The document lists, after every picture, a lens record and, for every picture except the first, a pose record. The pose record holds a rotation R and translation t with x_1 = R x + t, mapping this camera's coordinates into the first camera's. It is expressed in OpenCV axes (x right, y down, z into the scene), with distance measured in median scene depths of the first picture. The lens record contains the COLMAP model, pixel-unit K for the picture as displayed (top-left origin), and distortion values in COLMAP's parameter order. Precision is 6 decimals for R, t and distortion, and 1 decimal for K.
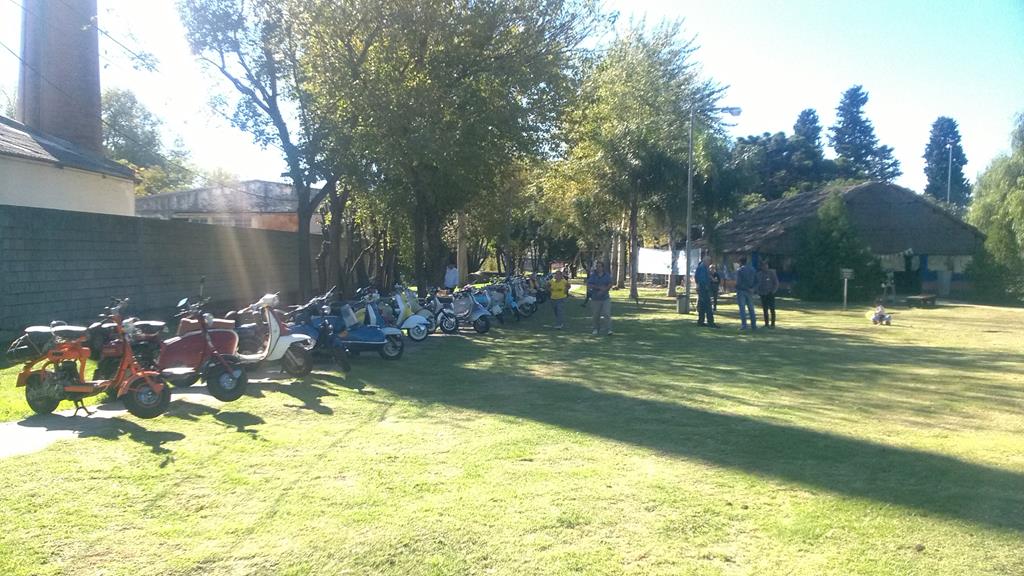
lens RADIAL K [[785.4, 0, 510.4], [0, 785.4, 283.3], [0, 0, 1]] dist [0.035155, -0.117193]
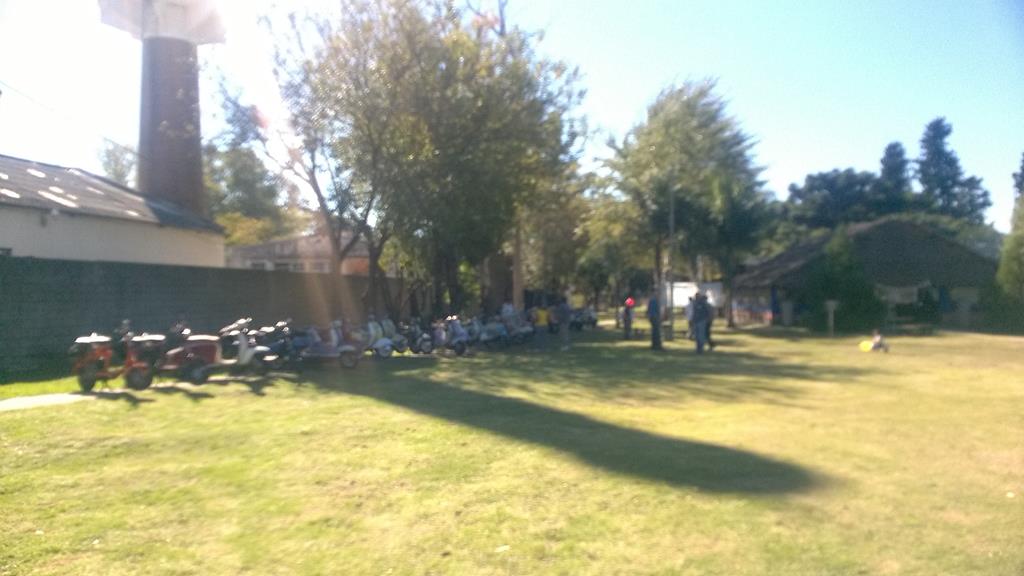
lens RADIAL K [[785.4, 0, 510.4], [0, 785.4, 283.3], [0, 0, 1]] dist [0.035155, -0.117193]
pose [[0.986830, -0.011956, -0.161316, 0.108324], [0.004414, 0.998884, -0.047029, 0.004069], [0.161698, 0.045698, 0.985782, -0.098790]]
